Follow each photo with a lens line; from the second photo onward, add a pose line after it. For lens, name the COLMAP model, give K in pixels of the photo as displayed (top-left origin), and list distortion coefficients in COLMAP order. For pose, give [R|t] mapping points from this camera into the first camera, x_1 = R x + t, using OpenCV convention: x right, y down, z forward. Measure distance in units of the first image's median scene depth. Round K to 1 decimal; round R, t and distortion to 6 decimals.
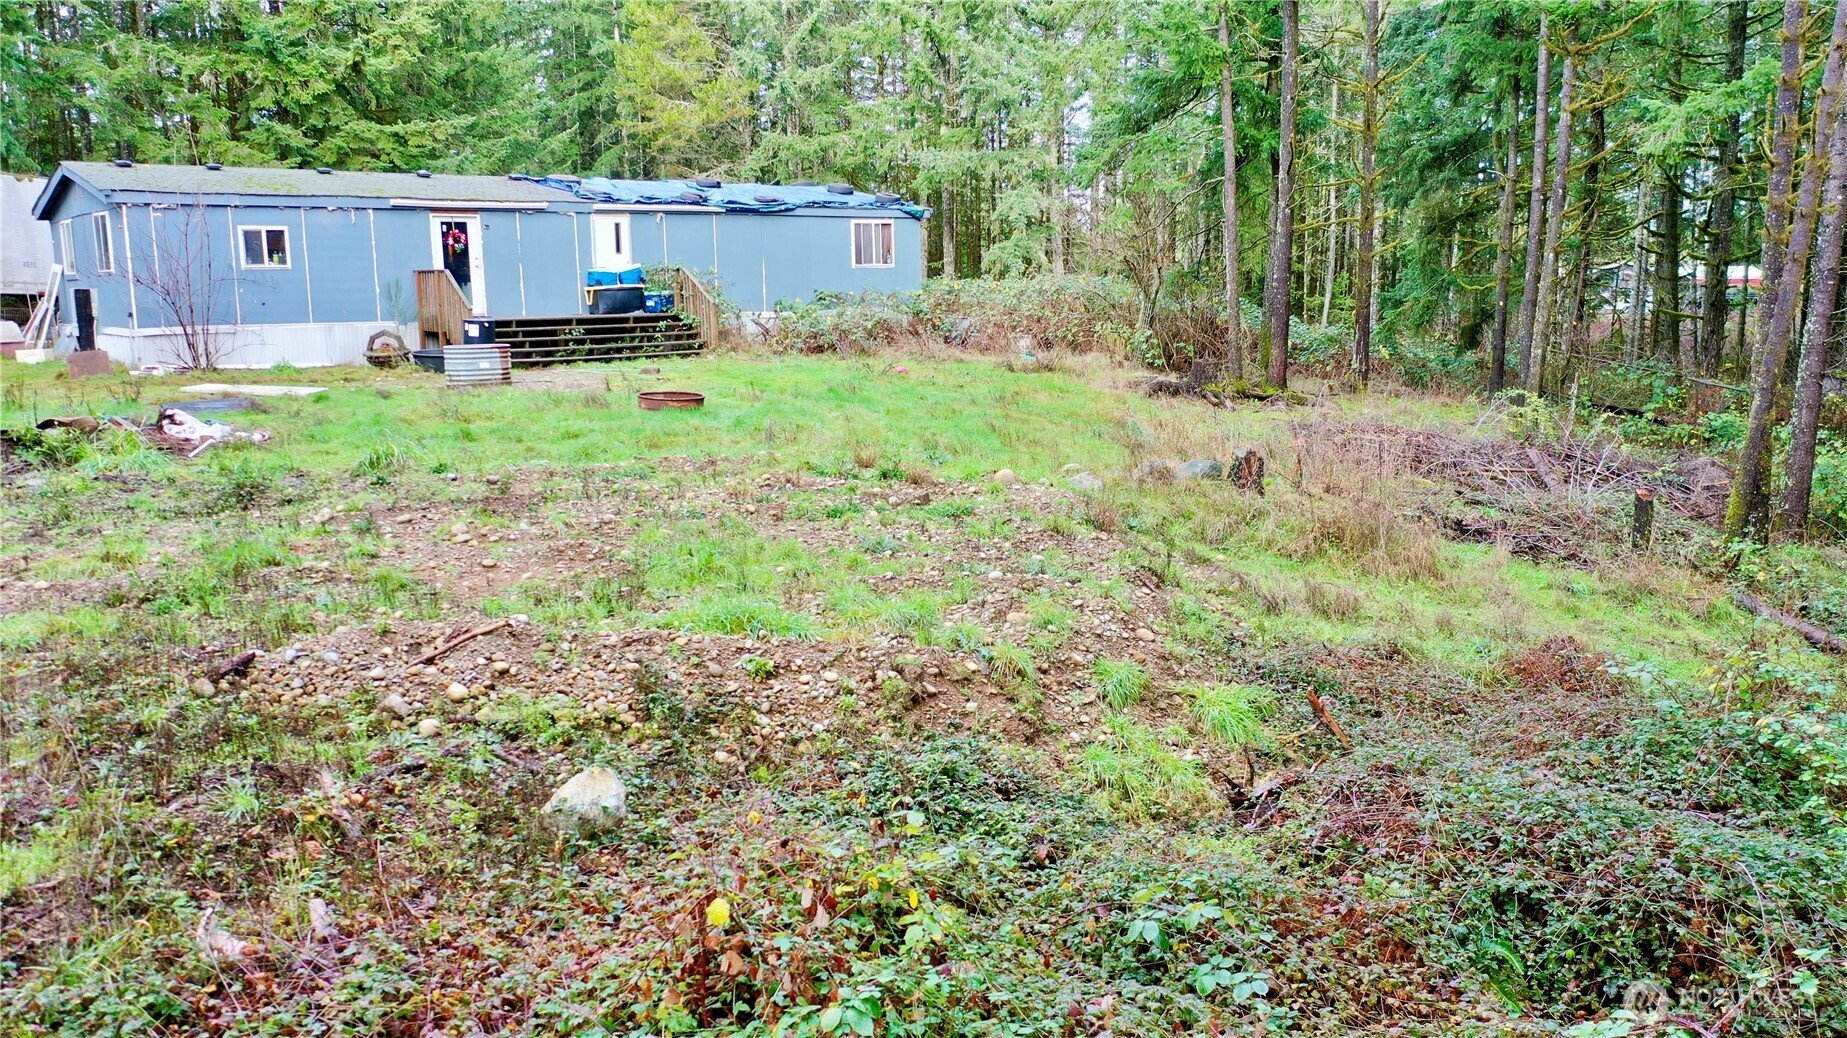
lens RADIAL K [[1434.2, 0, 923.5], [0, 1434.2, 519.0], [0, 0, 1]] dist [0.000938, 0.004507]
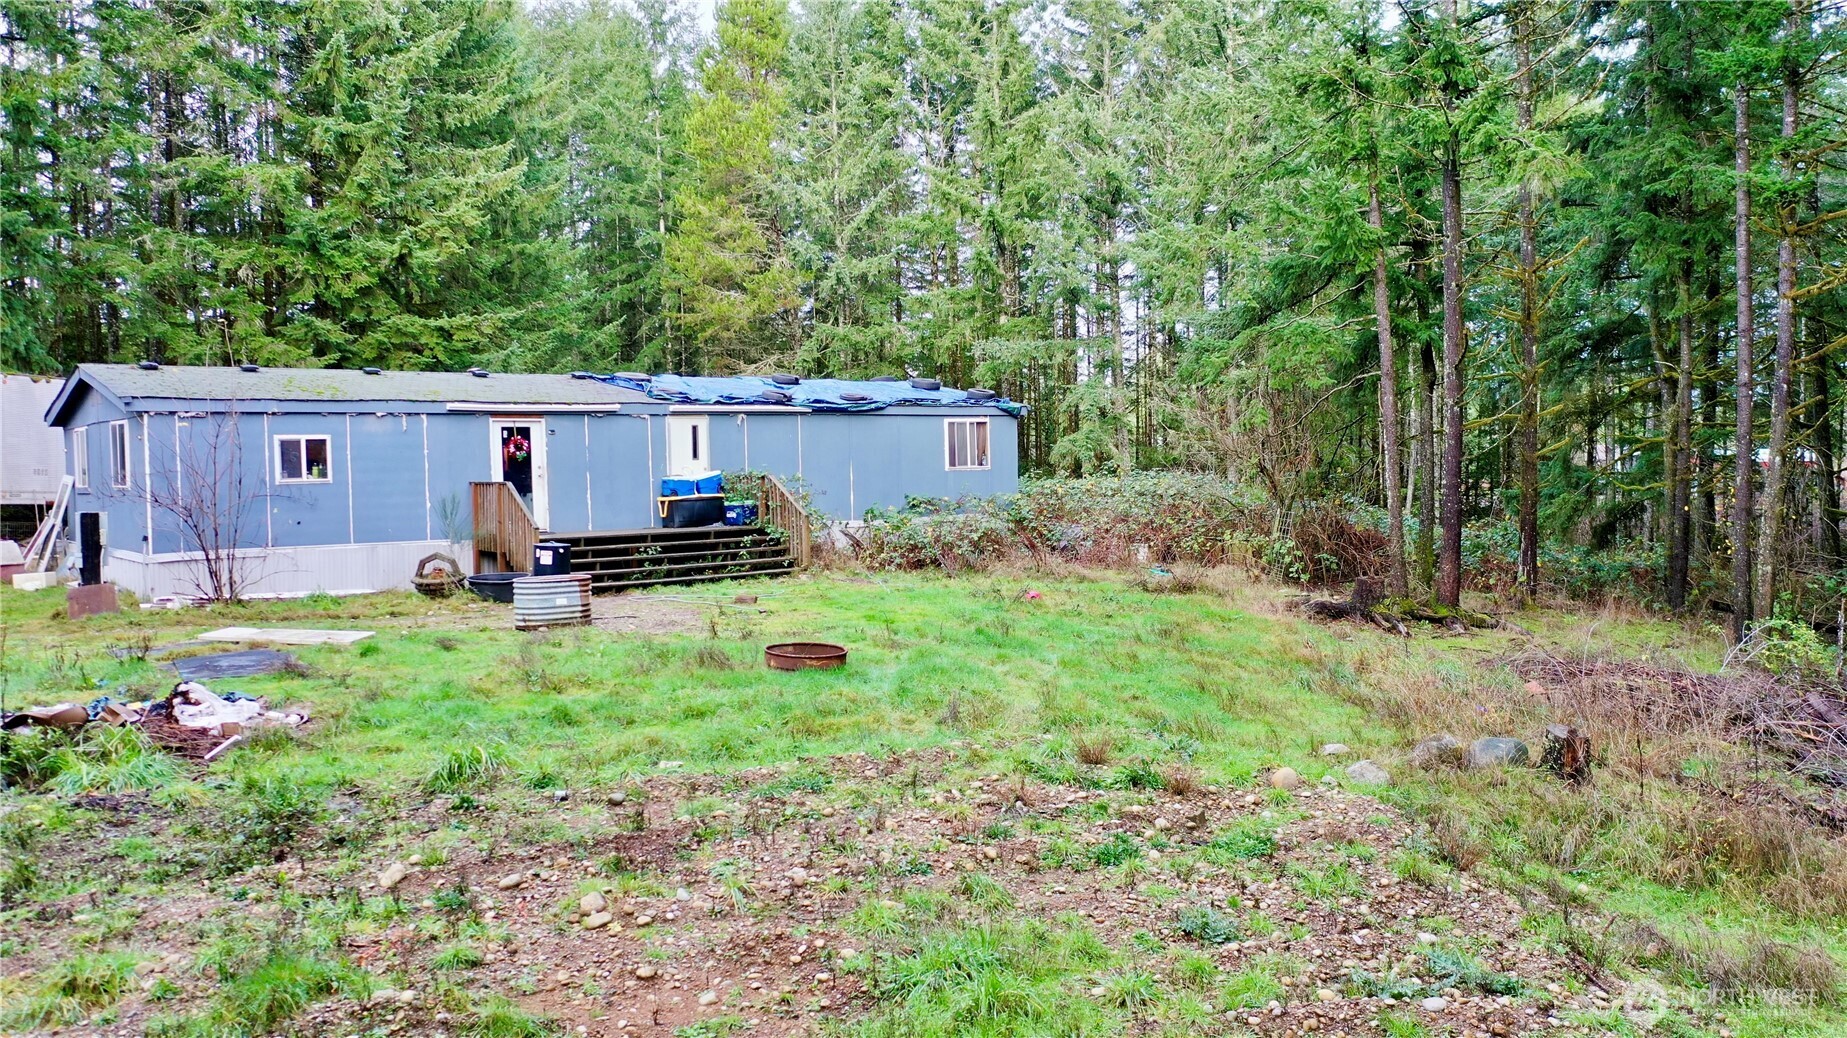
lens RADIAL K [[1434.2, 0, 923.5], [0, 1434.2, 519.0], [0, 0, 1]] dist [0.000938, 0.004507]
pose [[0.999959, -0.005425, -0.007289, -0.063511], [0.004473, 0.992171, -0.124810, -0.035641], [0.007909, 0.124772, 0.992154, 0.118536]]
